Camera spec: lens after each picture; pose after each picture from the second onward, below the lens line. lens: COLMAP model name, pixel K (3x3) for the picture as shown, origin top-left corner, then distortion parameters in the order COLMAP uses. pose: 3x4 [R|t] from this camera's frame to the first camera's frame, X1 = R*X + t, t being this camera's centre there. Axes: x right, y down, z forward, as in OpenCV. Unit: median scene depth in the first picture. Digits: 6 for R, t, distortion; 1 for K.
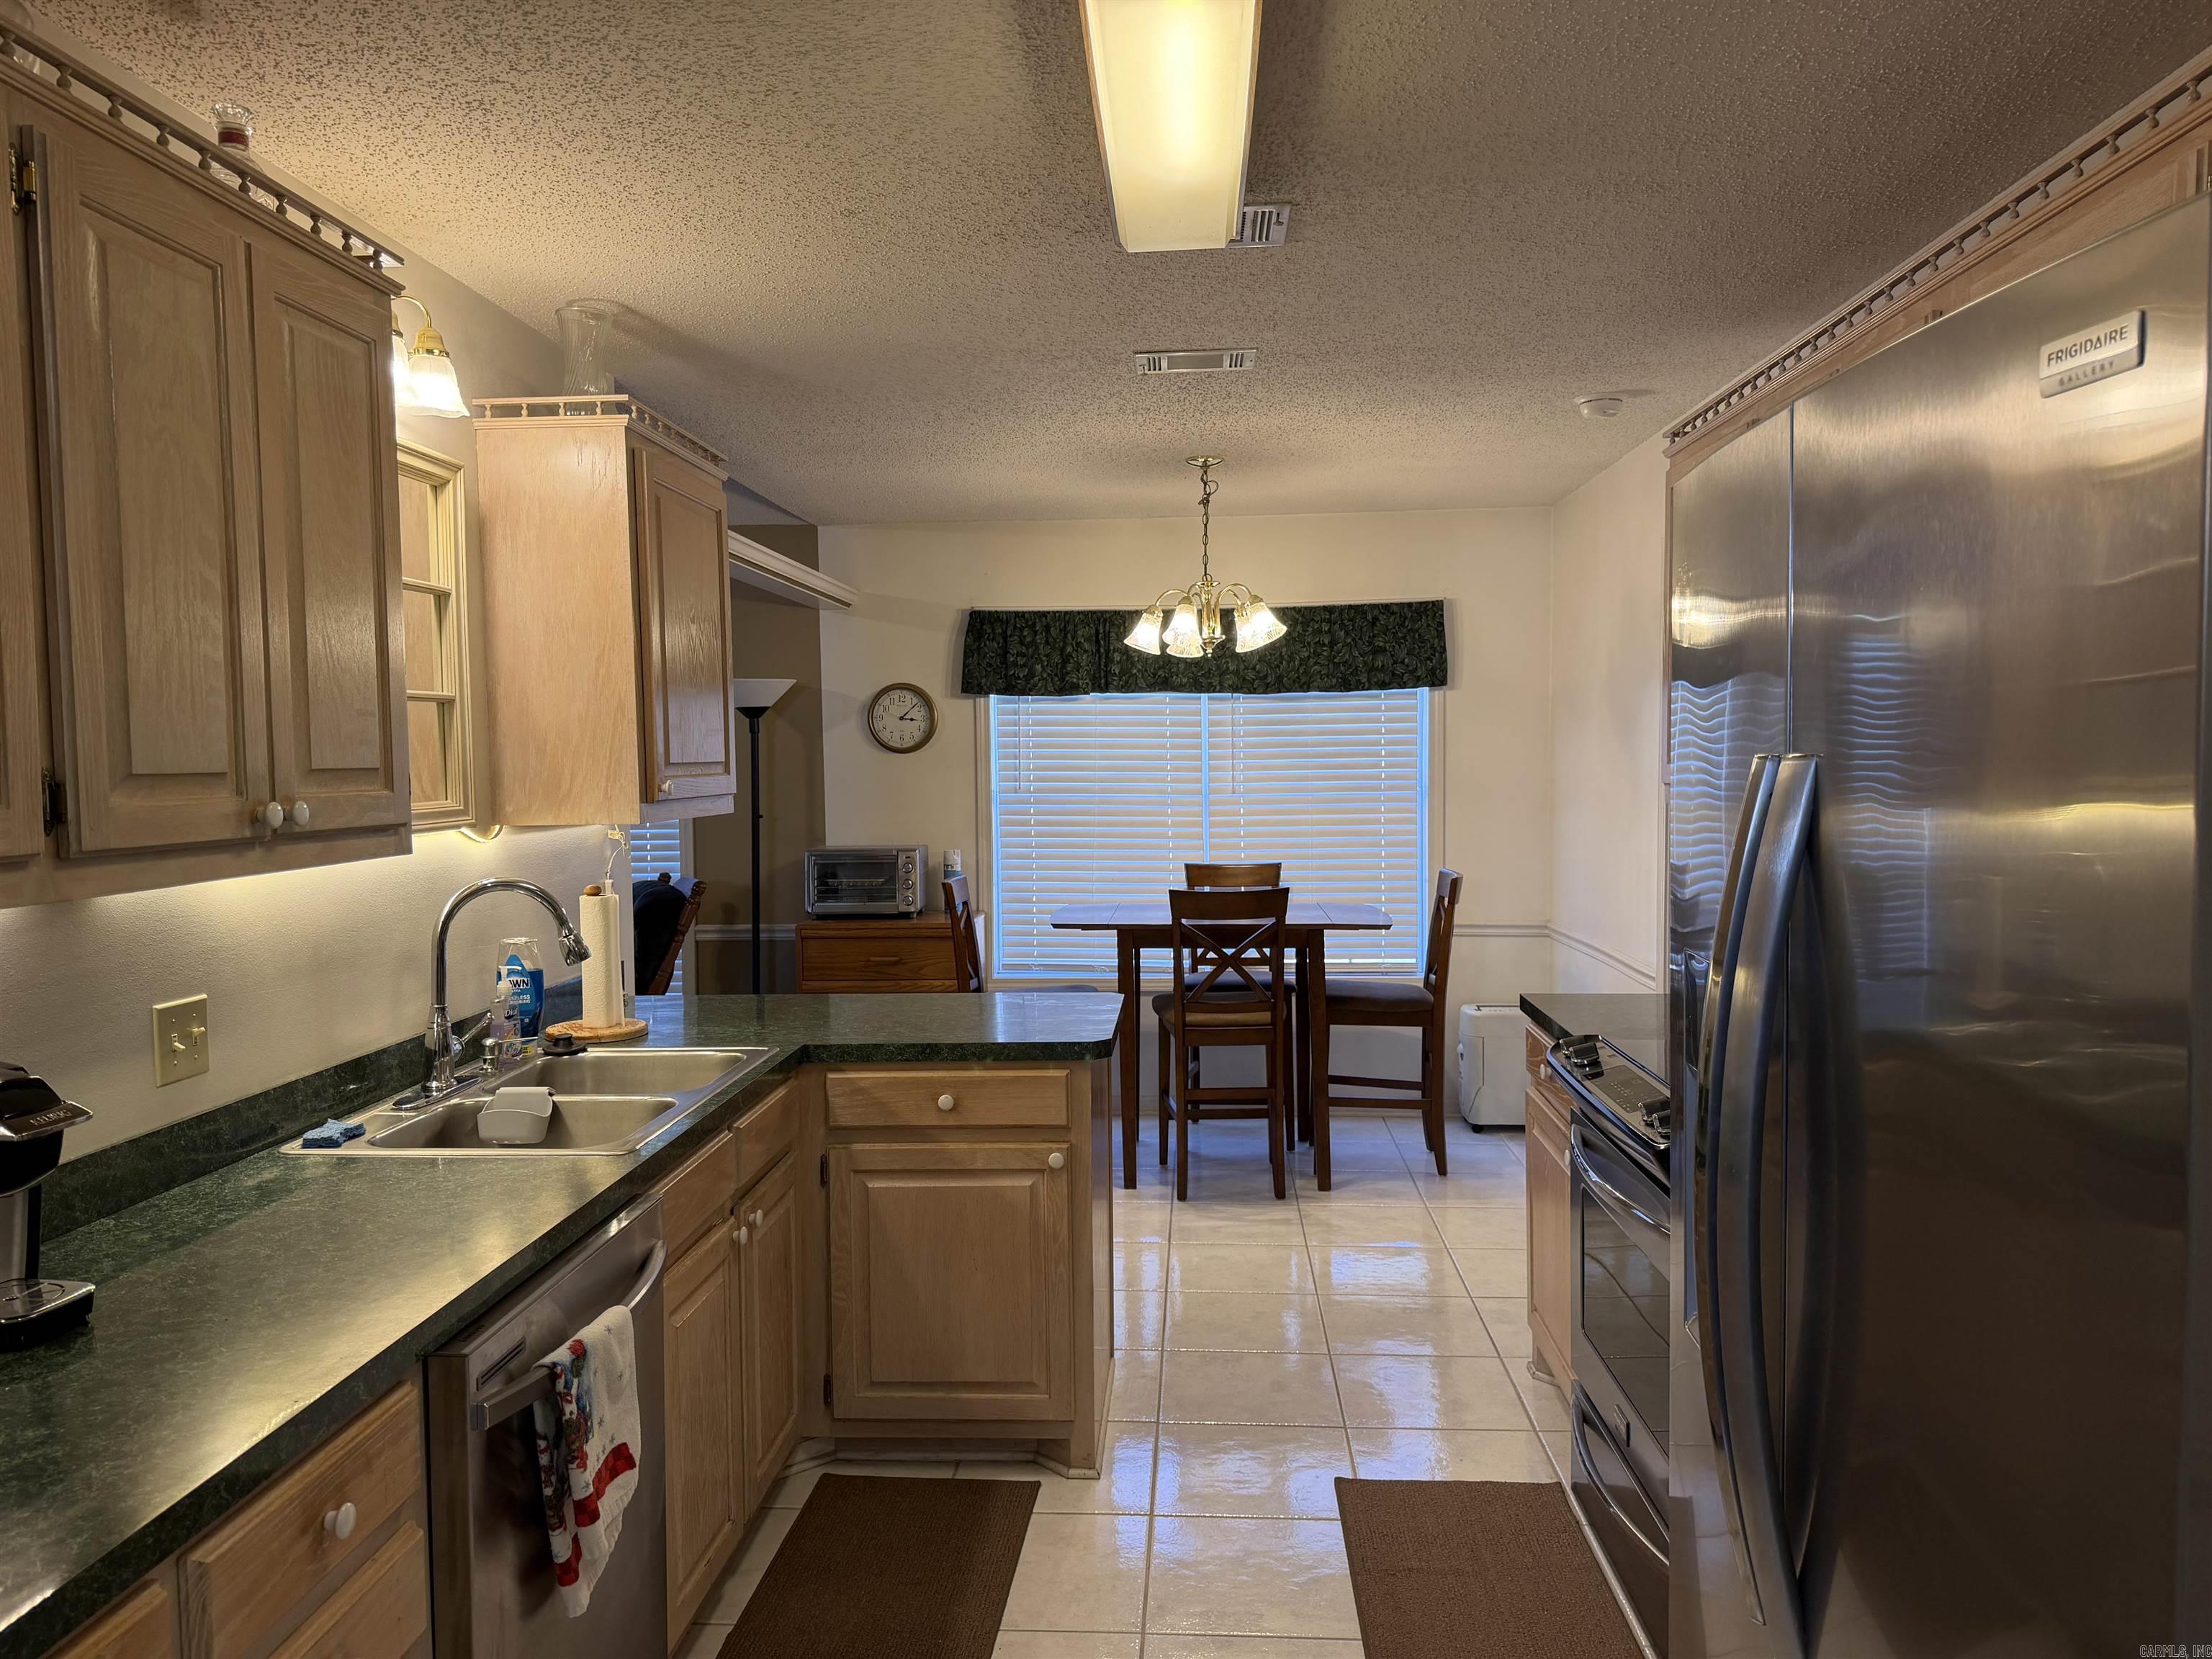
lens RADIAL K [[1600.0, 0, 1099.5], [0, 1600.0, 853.0], [0, 0, 1]] dist [0.074728, -0.061165]
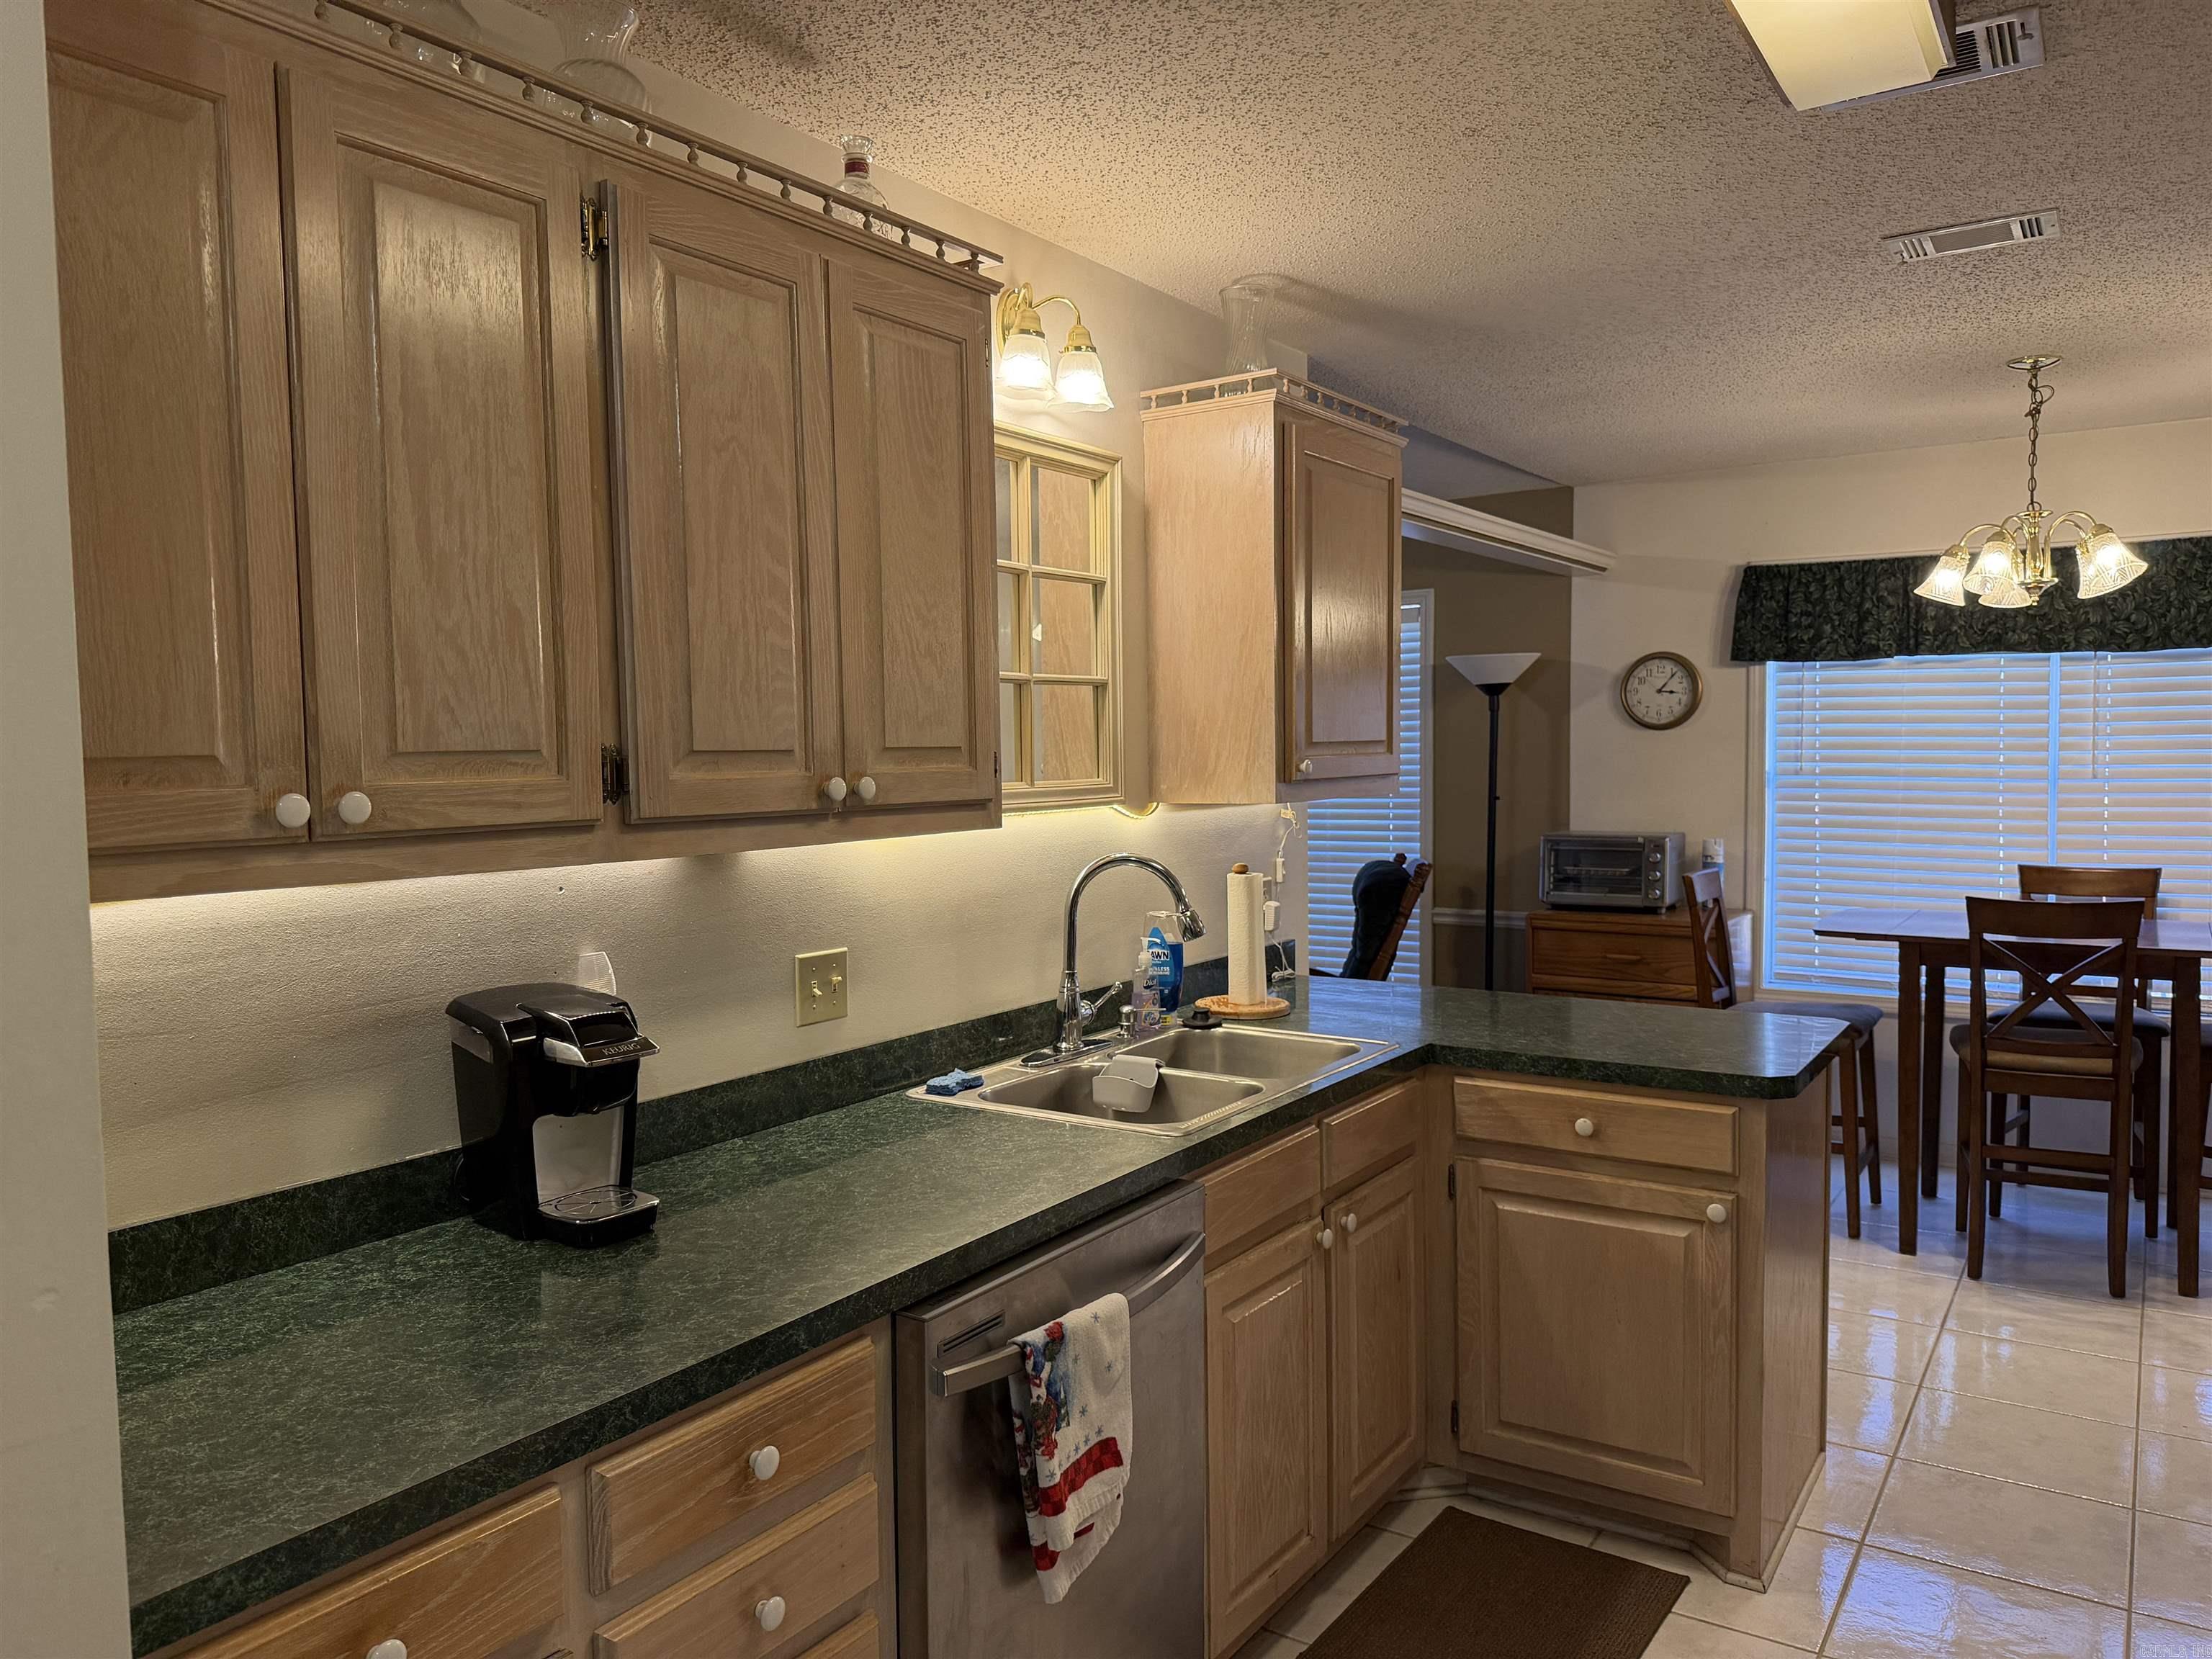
lens RADIAL K [[1600.0, 0, 1090.9], [0, 1600.0, 843.0], [0, 0, 1]] dist [0.074728, -0.061165]
pose [[0.866719, 0.033902, -0.497644, 0.112376], [-0.030243, 0.999424, 0.015413, -0.005860], [0.497880, 0.001691, 0.867244, 0.099171]]
